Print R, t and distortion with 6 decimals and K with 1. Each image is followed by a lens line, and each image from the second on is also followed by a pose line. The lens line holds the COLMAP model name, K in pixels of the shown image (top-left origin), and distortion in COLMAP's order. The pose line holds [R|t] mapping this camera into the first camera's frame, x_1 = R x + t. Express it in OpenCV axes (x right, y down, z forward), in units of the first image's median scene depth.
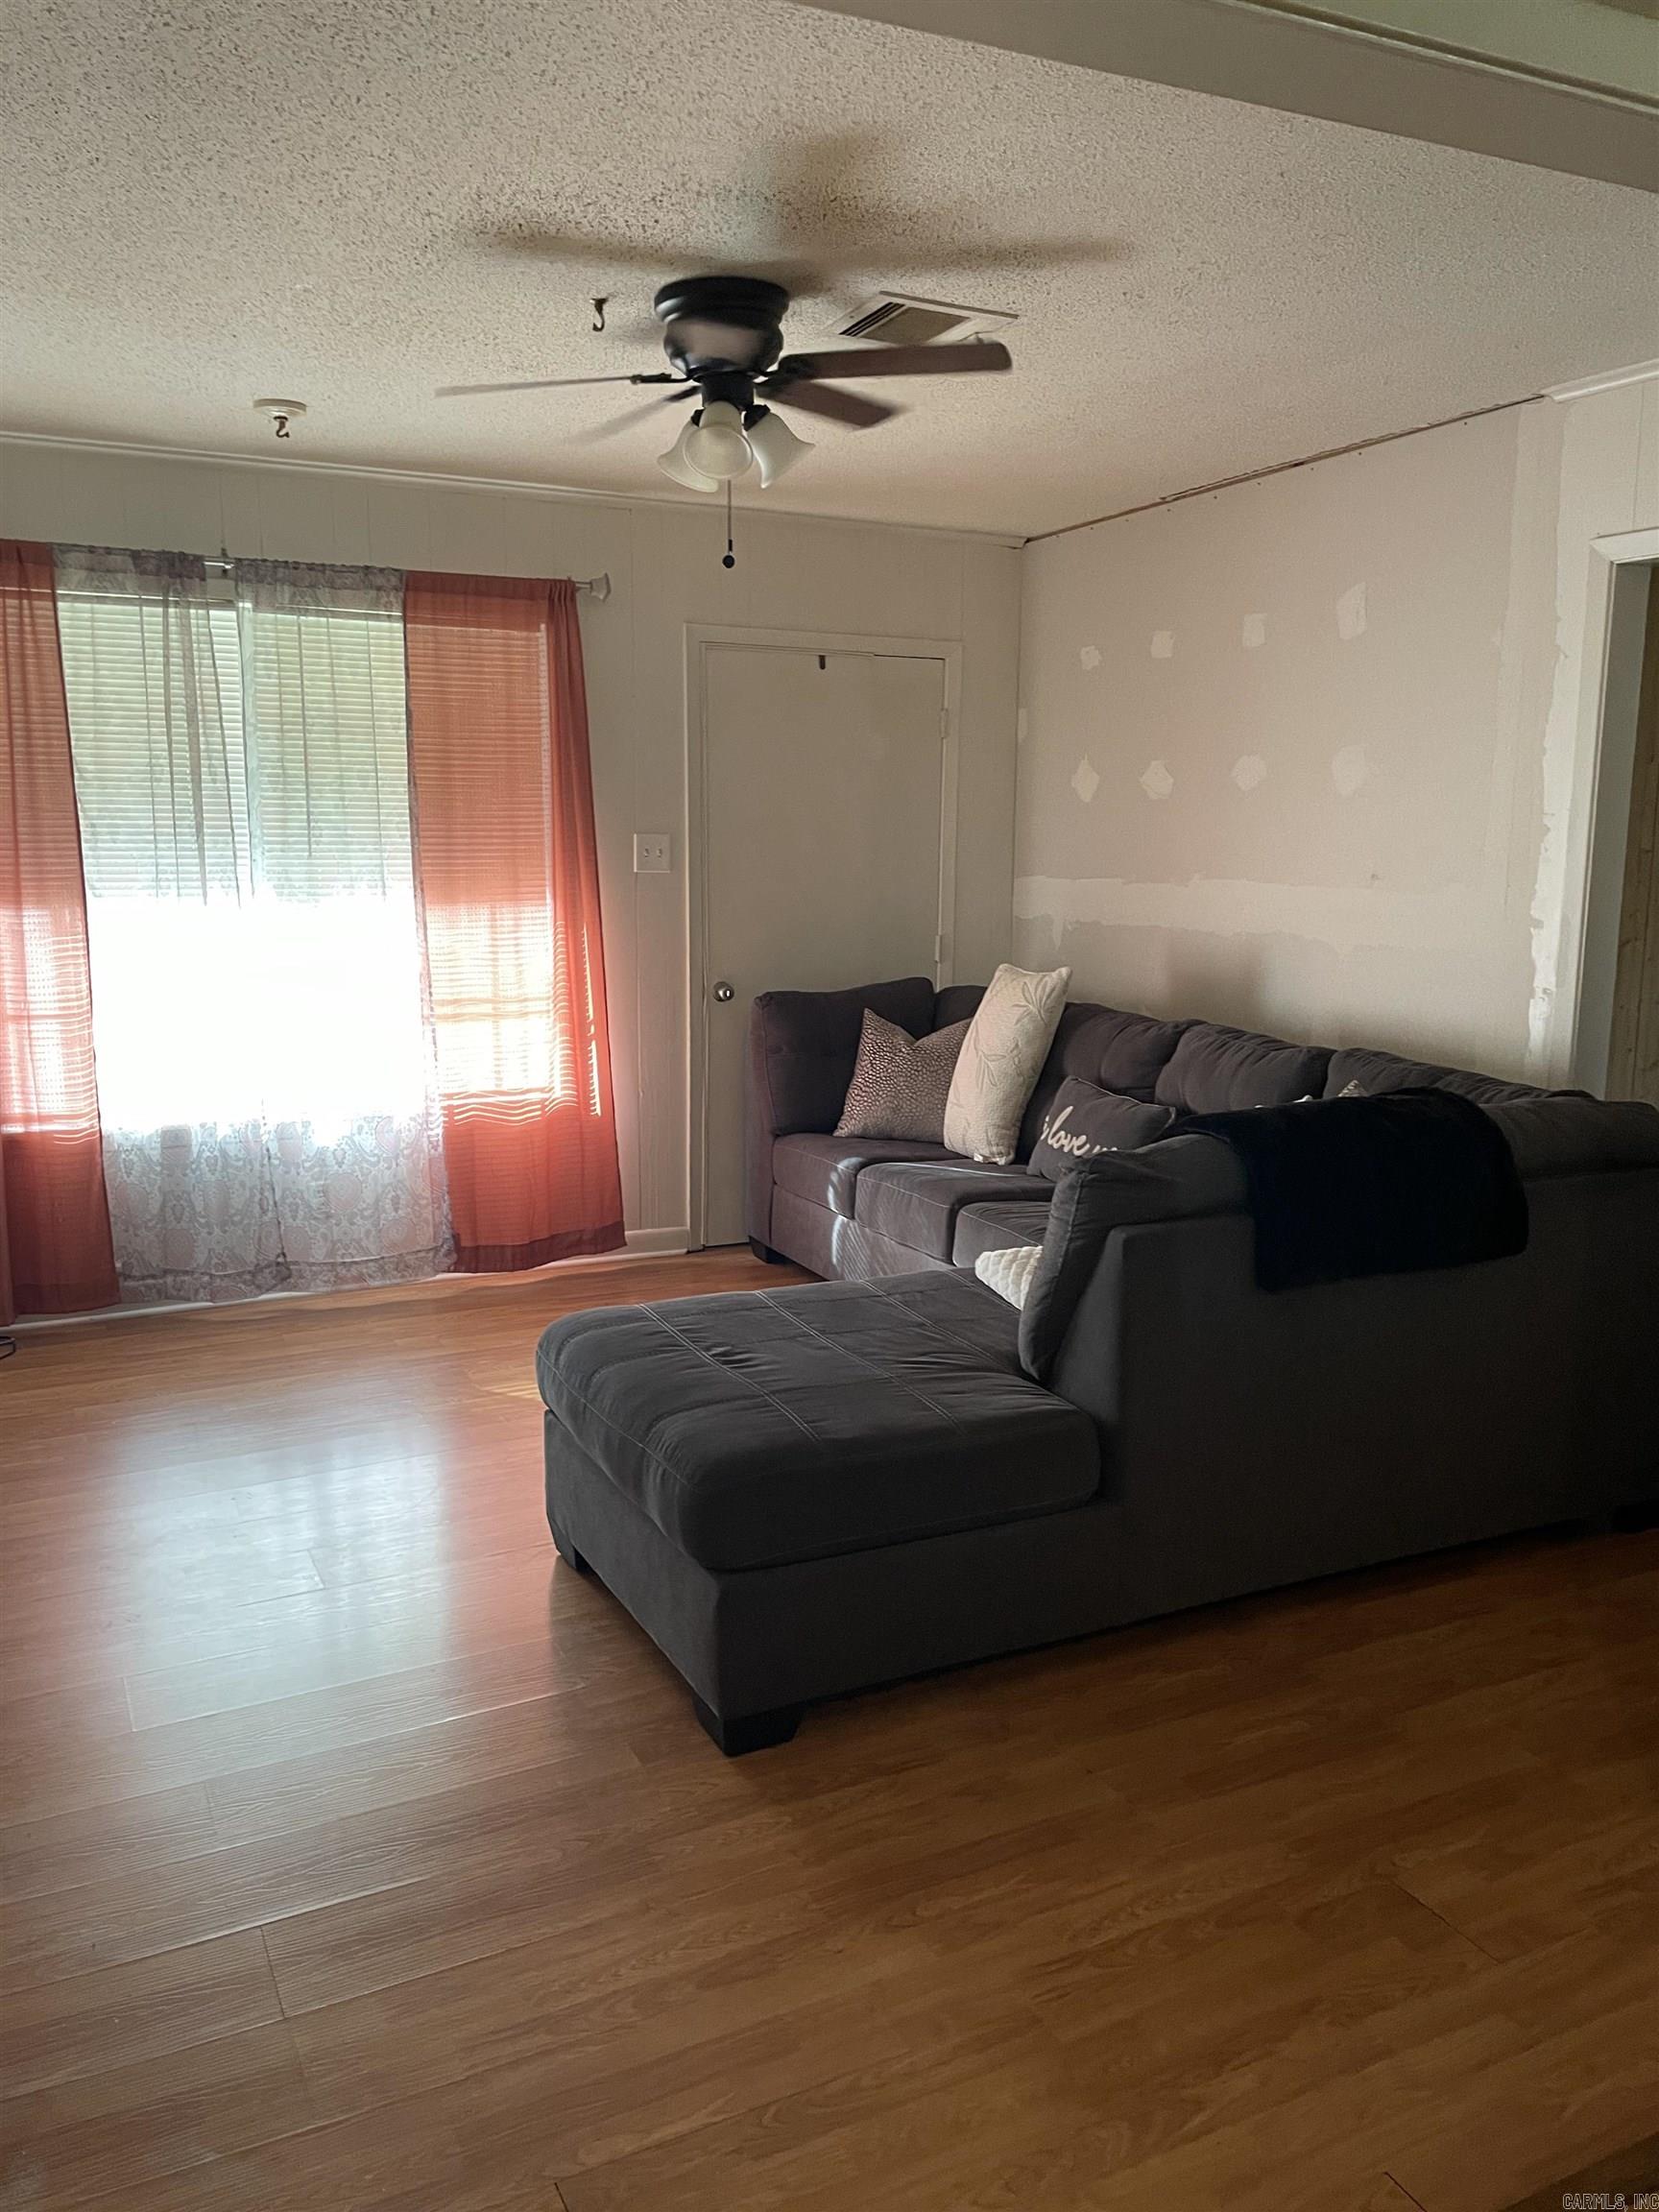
lens RADIAL K [[1672.9, 0, 836.9], [0, 1672.9, 1117.1], [0, 0, 1]] dist [0.100101, -0.130100]
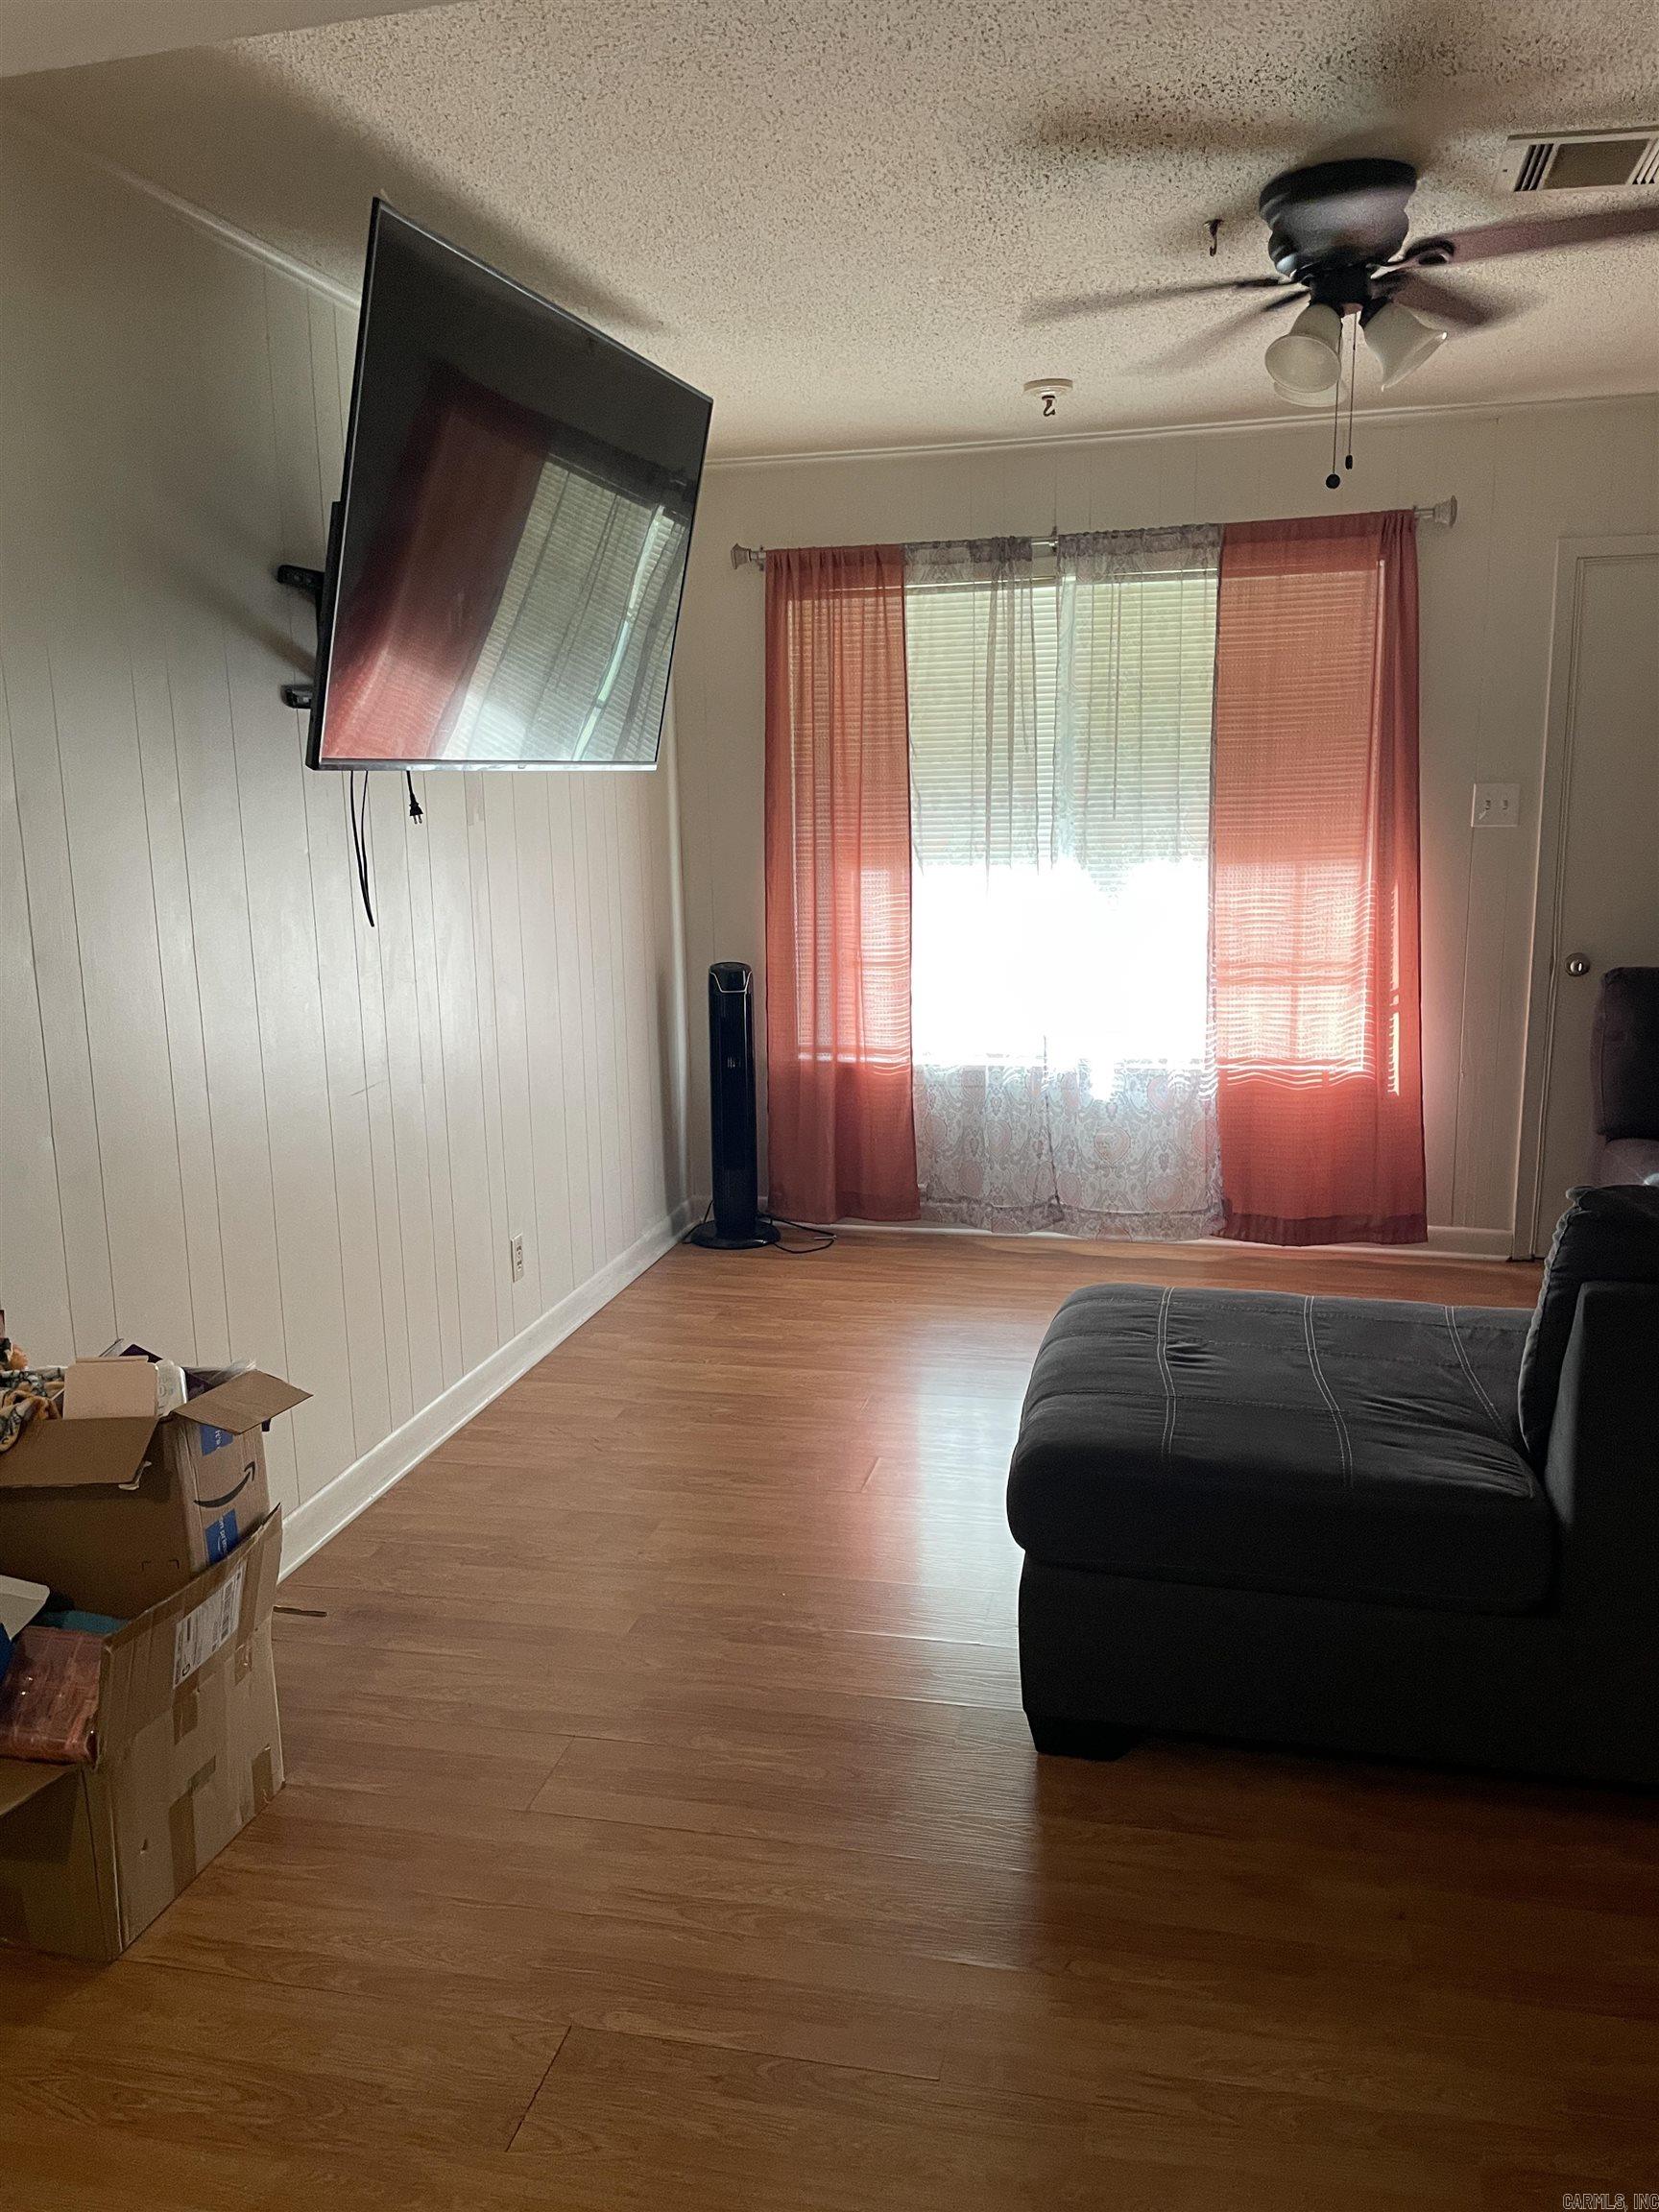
lens RADIAL K [[1681.3, 0, 826.7], [0, 1681.3, 1124.7], [0, 0, 1]] dist [0.080937, -0.120362]
pose [[0.763812, 0.103179, -0.637138, 0.242828], [-0.085826, 0.994610, 0.058179, -0.013576], [0.639707, 0.010245, 0.768551, 0.101243]]
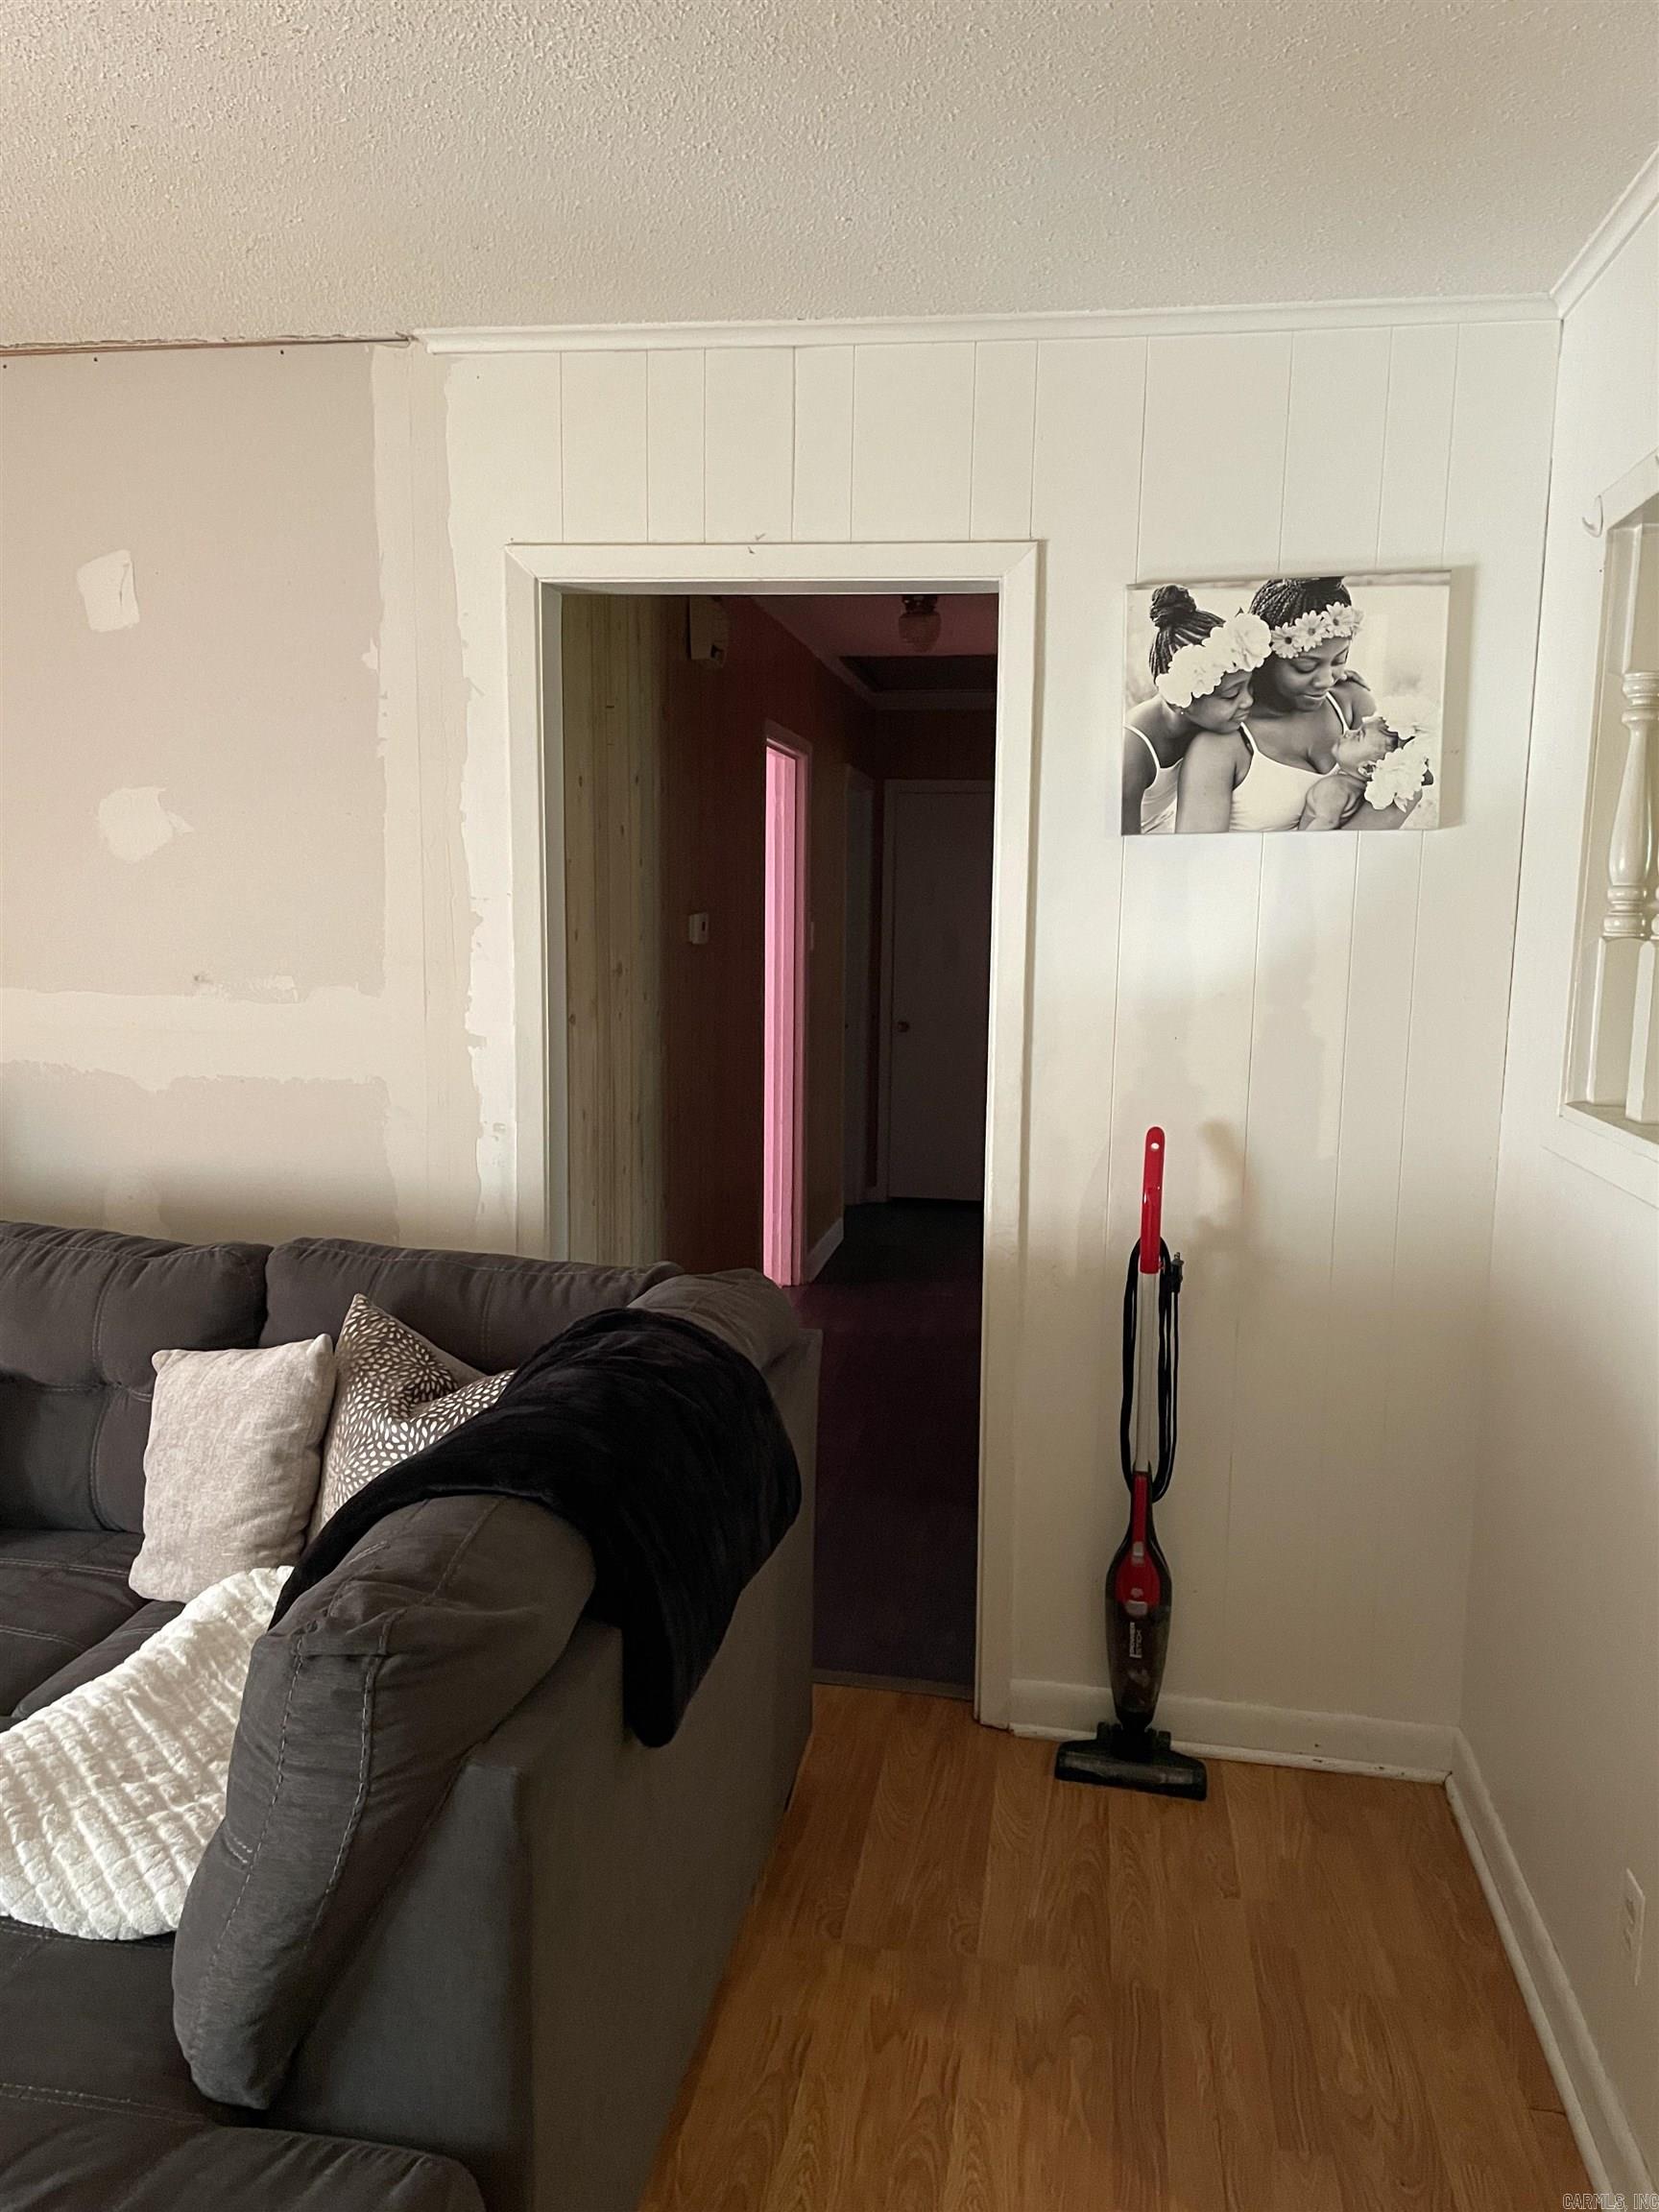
lens RADIAL K [[1672.9, 0, 836.9], [0, 1672.9, 1117.1], [0, 0, 1]] dist [0.100101, -0.130100]
pose [[0.583225, -0.101967, 0.805886, -0.095724], [0.123188, 0.991718, 0.036329, -0.078379], [-0.802916, 0.078087, 0.590956, 0.379856]]
